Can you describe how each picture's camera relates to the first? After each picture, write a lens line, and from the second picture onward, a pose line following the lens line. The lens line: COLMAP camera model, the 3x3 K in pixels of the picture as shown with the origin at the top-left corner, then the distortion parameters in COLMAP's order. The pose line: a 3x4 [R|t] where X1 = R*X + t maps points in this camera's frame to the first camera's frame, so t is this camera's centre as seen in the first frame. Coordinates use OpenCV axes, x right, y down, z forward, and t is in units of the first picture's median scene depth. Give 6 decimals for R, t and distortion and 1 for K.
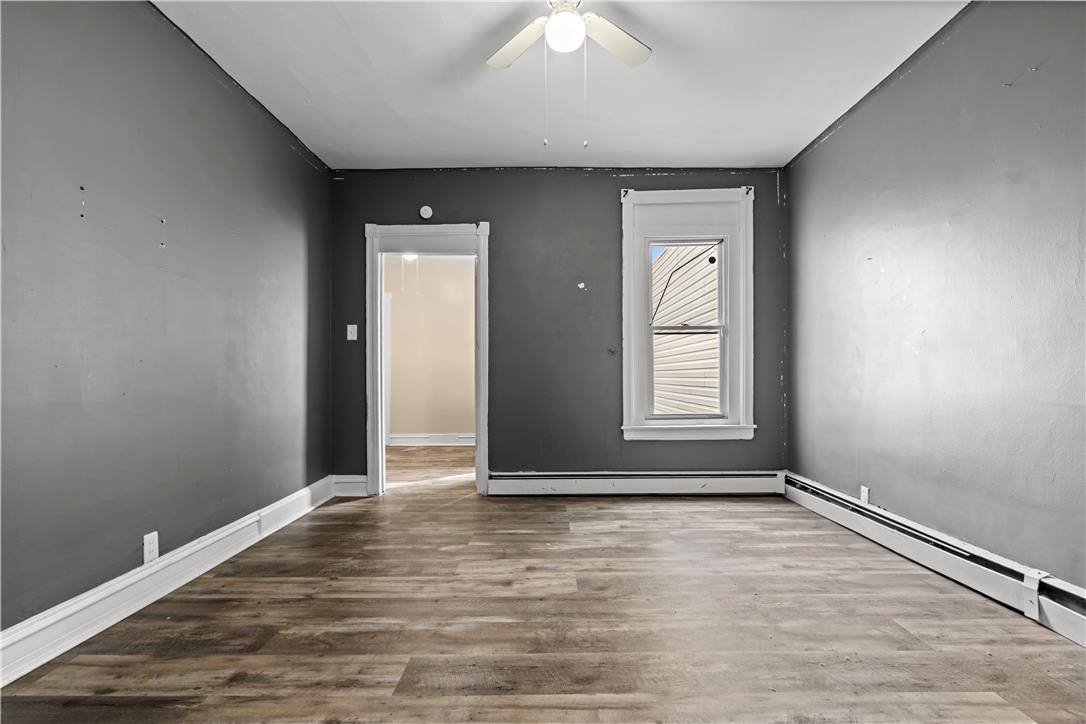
lens RADIAL K [[488.1, 0, 543.0], [0, 488.1, 362.0], [0, 0, 1]] dist [0.000256, 0.000414]
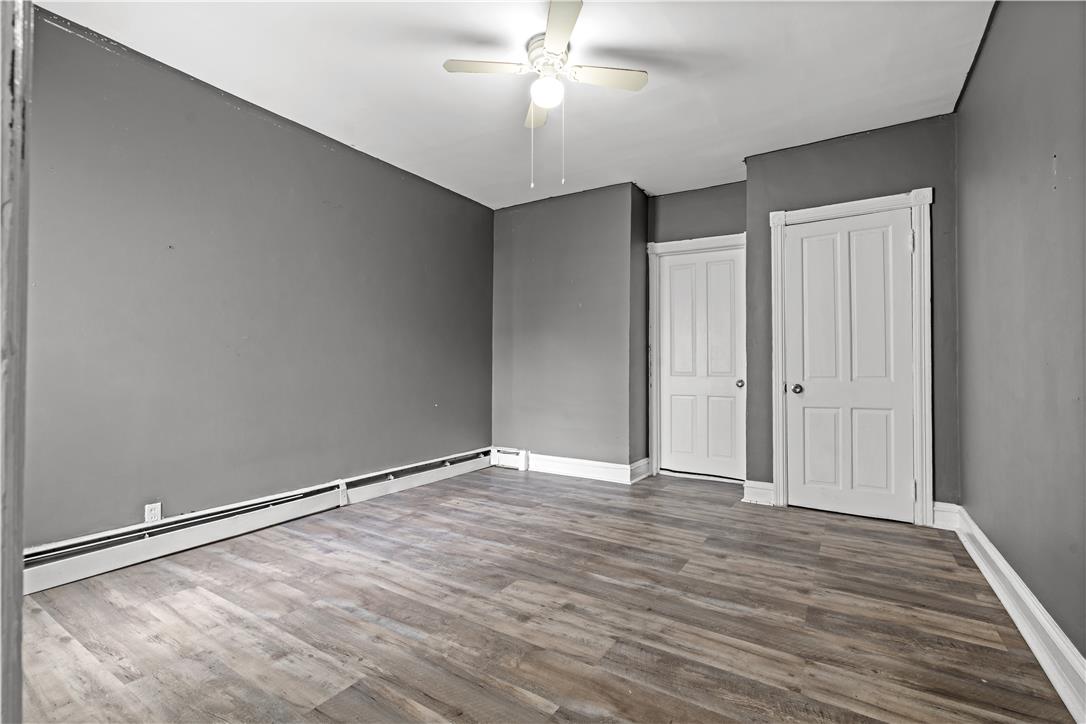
lens RADIAL K [[488.1, 0, 543.0], [0, 488.1, 362.0], [0, 0, 1]] dist [0.000256, 0.000414]
pose [[-0.852567, 0.015271, 0.522395, -0.545045], [-0.009670, 0.998941, -0.044983, 0.050520], [-0.522528, -0.043403, -0.851517, 1.937579]]
